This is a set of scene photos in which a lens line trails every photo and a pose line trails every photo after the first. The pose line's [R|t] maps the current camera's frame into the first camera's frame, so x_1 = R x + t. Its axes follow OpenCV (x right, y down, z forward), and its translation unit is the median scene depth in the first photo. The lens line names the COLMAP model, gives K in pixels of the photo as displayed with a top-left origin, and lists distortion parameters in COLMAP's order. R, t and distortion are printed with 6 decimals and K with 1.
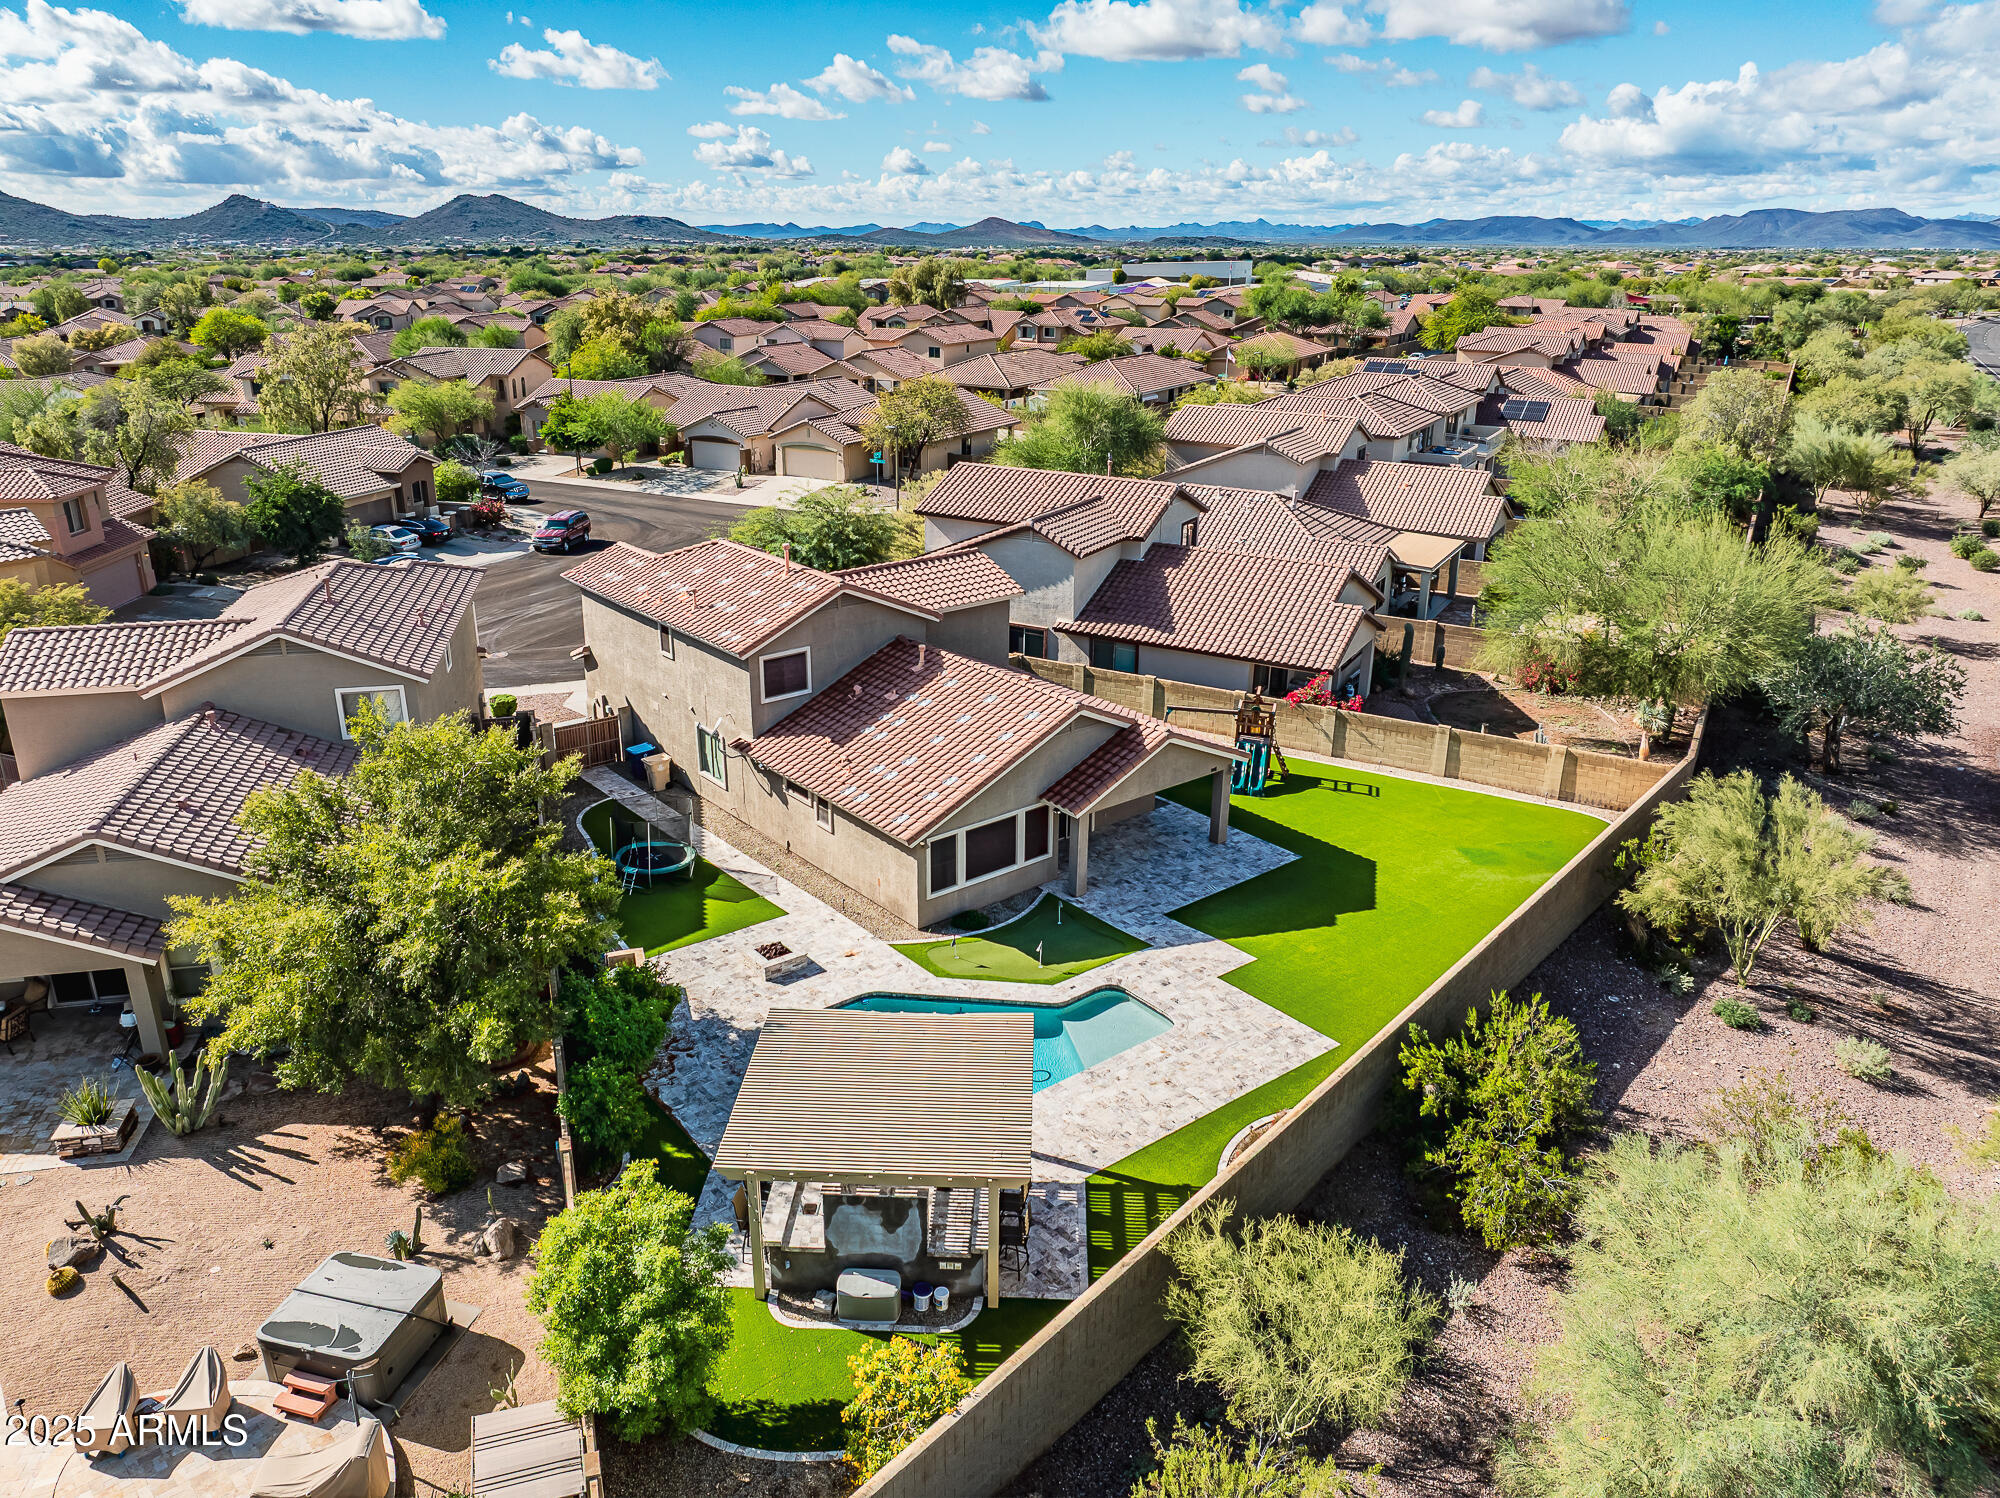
lens RADIAL K [[1405.4, 0, 994.0], [0, 1405.4, 751.5], [0, 0, 1]] dist [-0.046889, 0.028322]
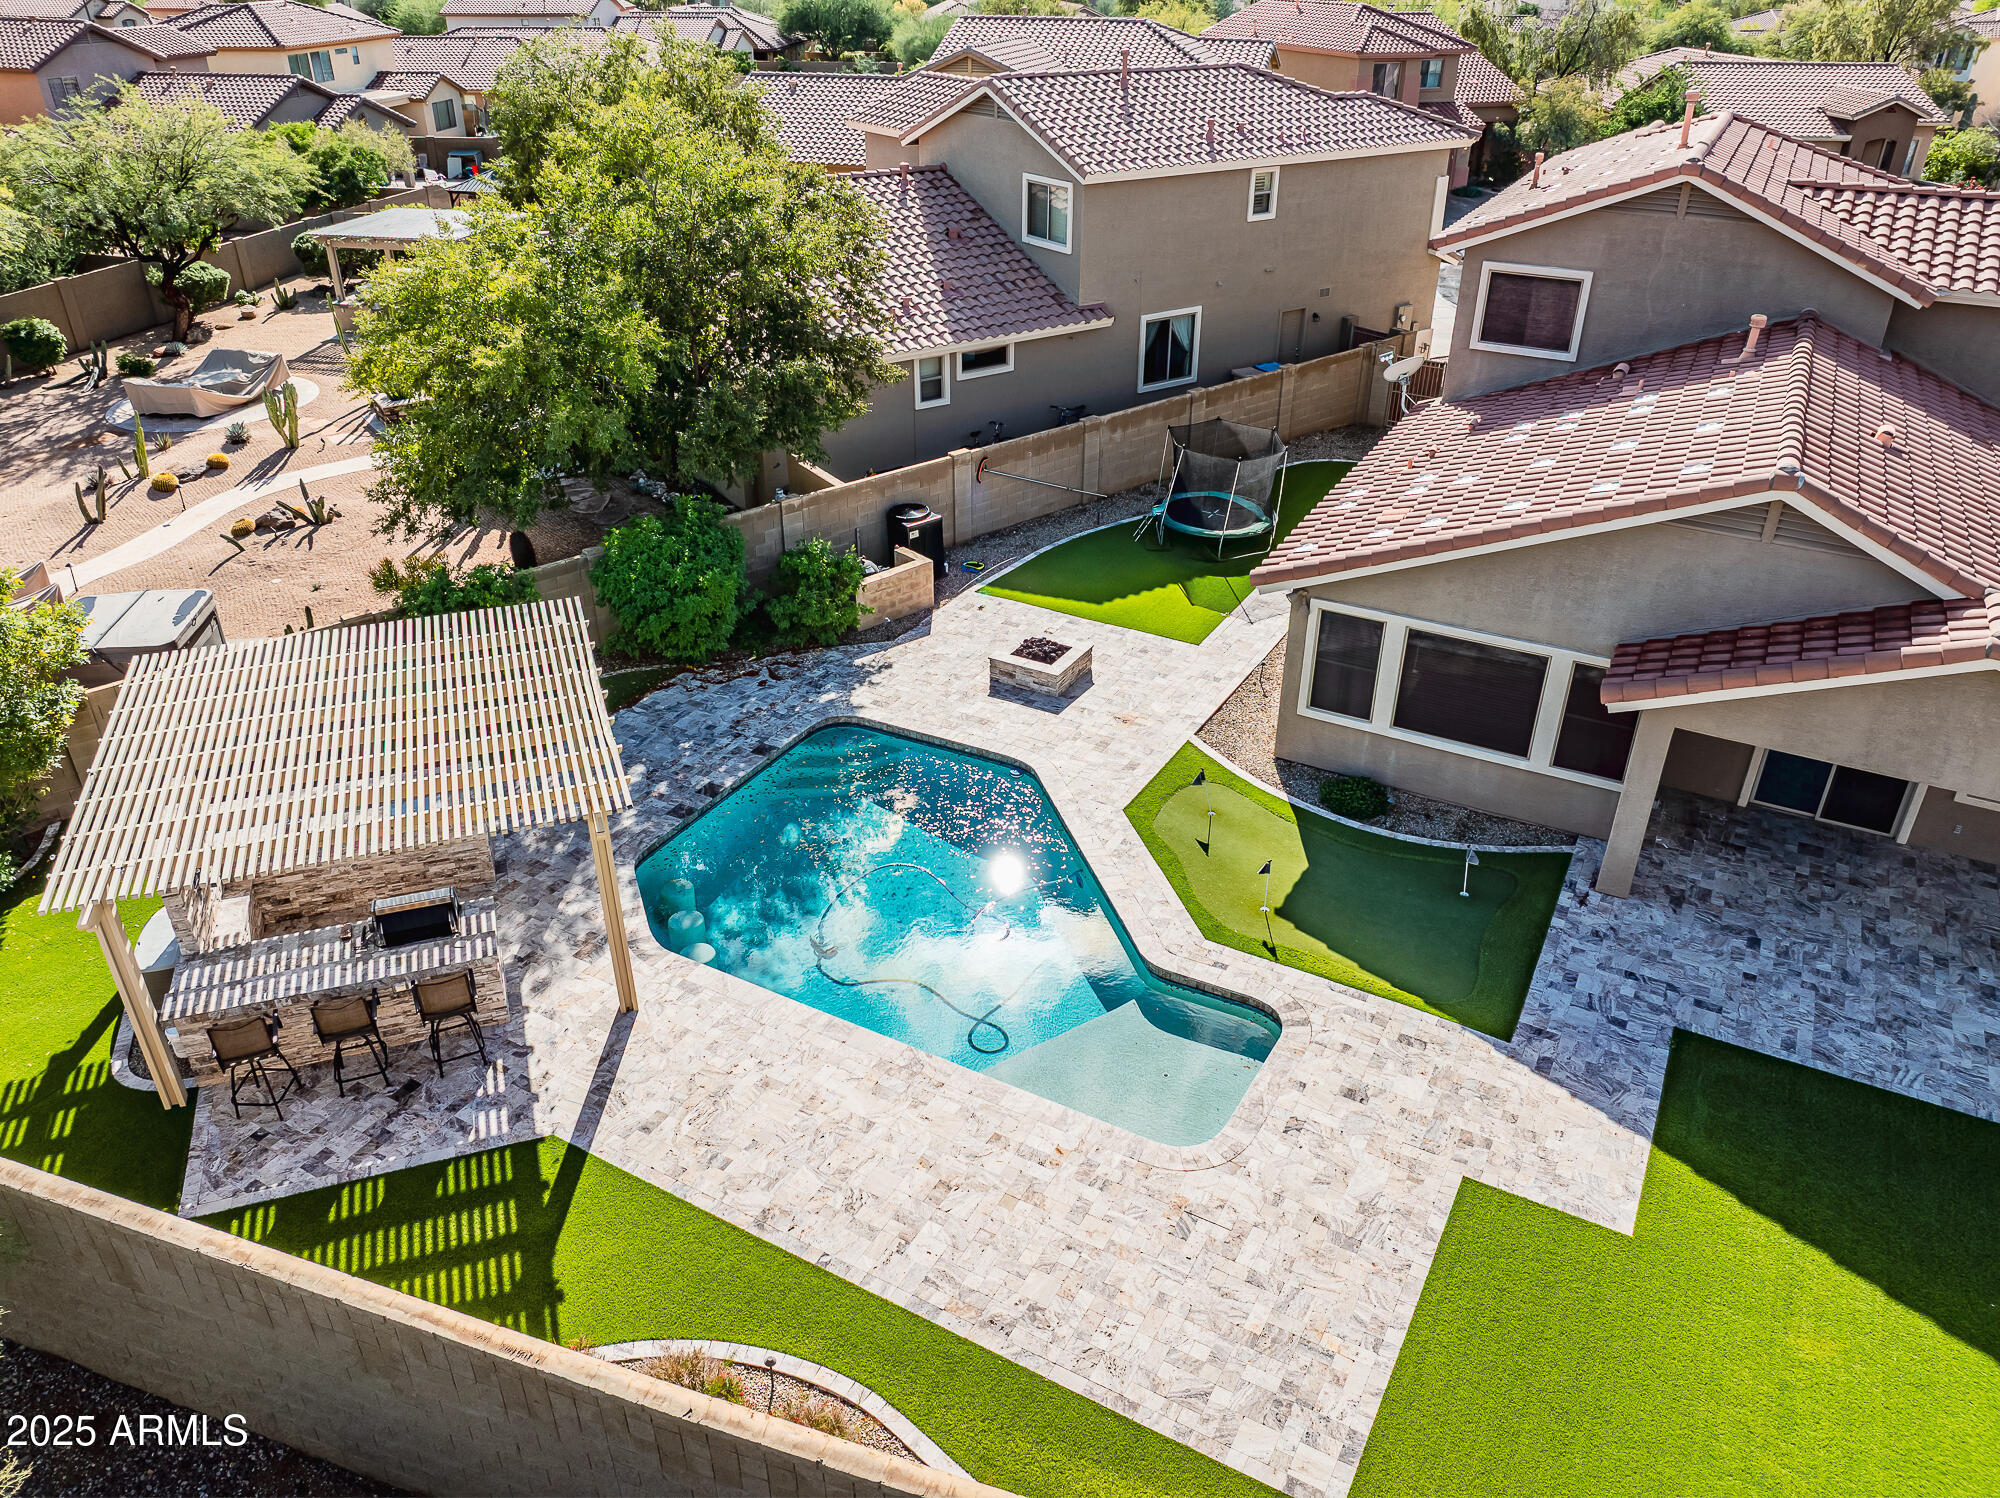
lens RADIAL K [[1405.4, 0, 994.0], [0, 1405.4, 751.5], [0, 0, 1]] dist [-0.046889, 0.028322]
pose [[0.374409, 0.461367, -0.804337, 0.346121], [-0.324202, 0.877818, 0.352604, -0.031282], [0.868741, 0.128750, 0.478239, 0.660795]]
